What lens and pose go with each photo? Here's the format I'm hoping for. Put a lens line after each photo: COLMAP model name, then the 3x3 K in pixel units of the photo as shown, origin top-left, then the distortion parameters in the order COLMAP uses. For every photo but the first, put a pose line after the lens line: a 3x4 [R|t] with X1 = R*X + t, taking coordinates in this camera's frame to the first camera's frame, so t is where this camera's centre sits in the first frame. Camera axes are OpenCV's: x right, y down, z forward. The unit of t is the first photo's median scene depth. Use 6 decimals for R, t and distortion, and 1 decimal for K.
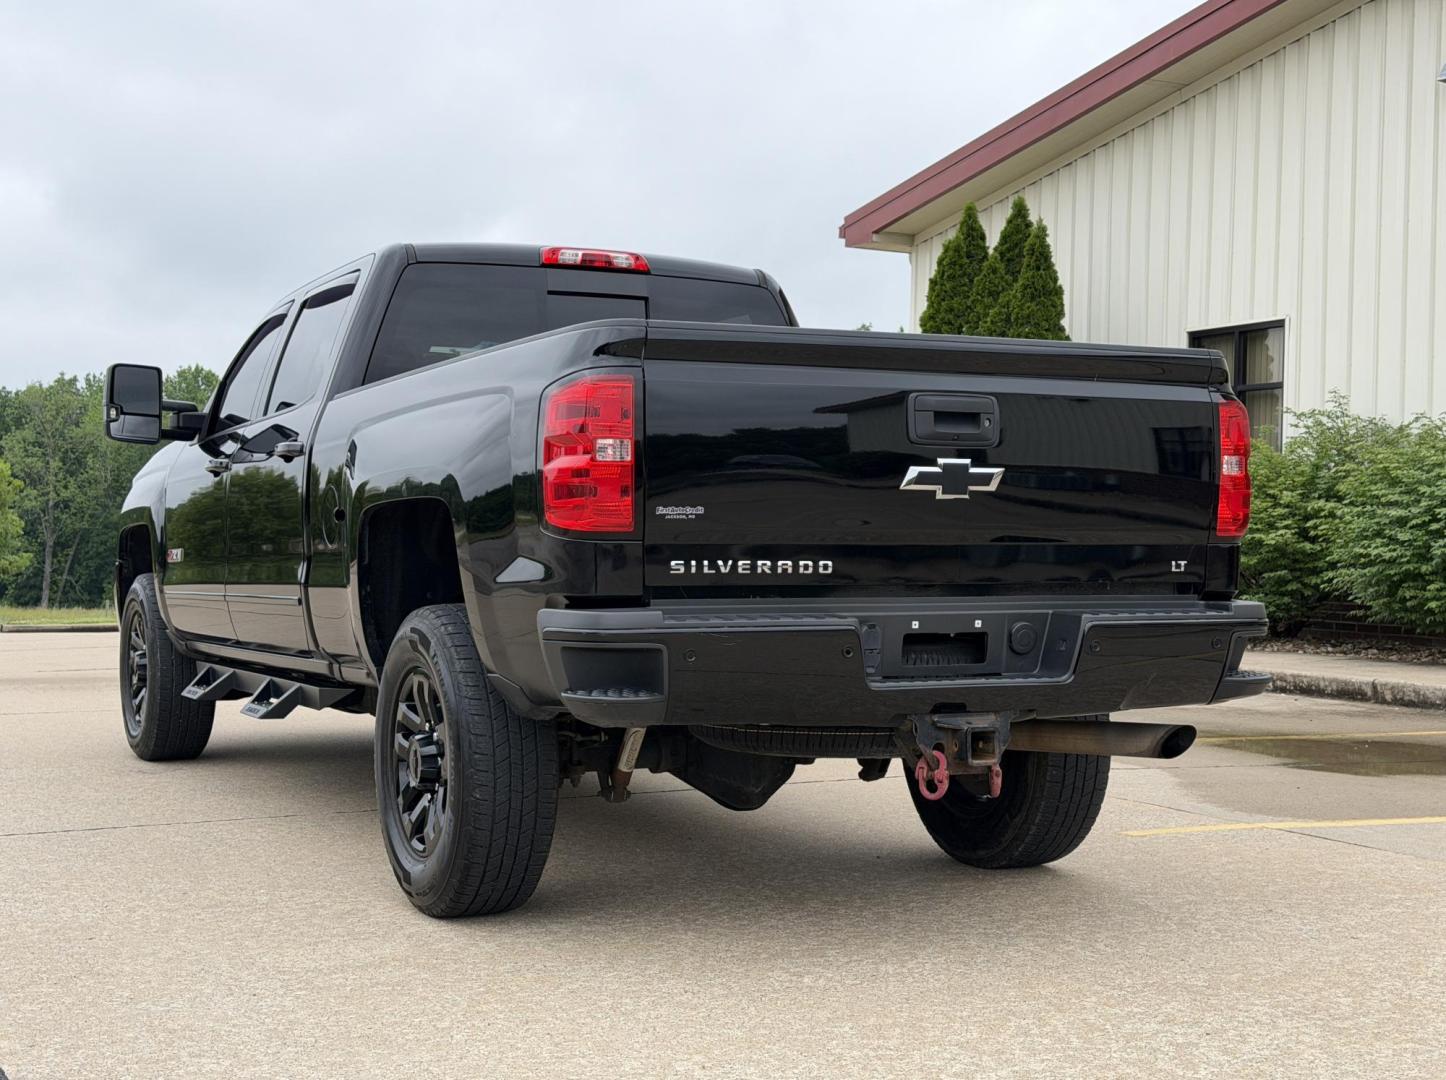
lens RADIAL K [[2042.2, 0, 726.0], [0, 2042.2, 557.2], [0, 0, 1]] dist [0.130459, 0.000000]
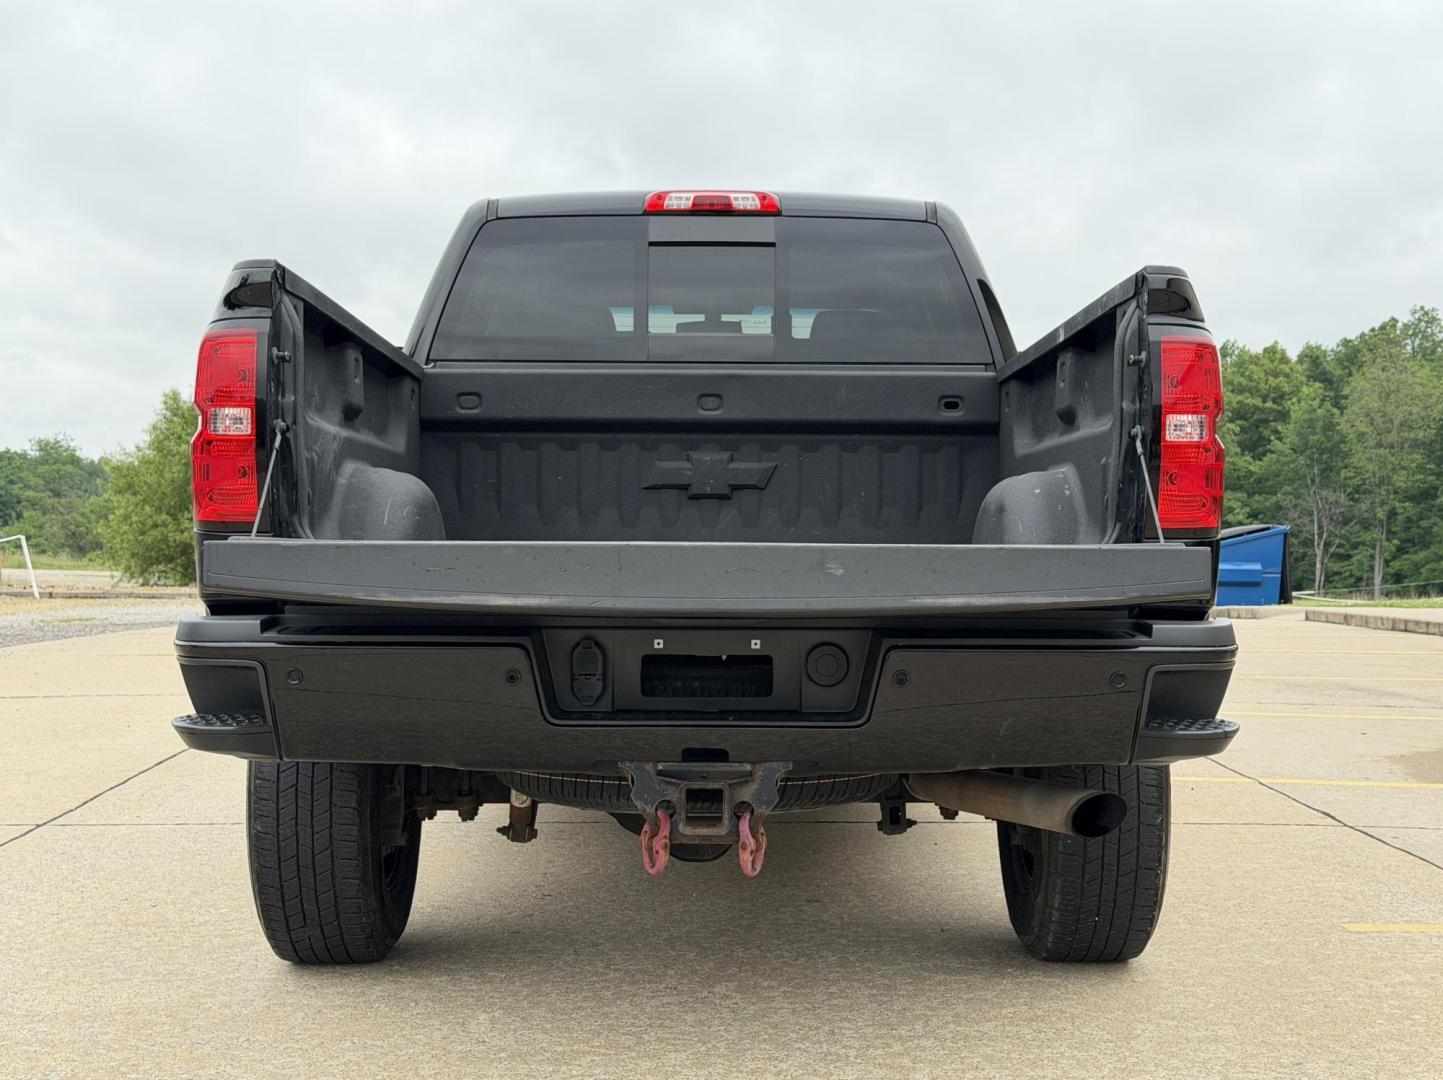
lens RADIAL K [[2037.9, 0, 720.0], [0, 2037.9, 555.3], [0, 0, 1]] dist [0.130459, 0.000000]
pose [[0.898602, 0.008656, -0.438680, 0.329796], [-0.005266, 0.999946, 0.008945, -0.005133], [0.438734, -0.005728, 0.898599, 0.238831]]
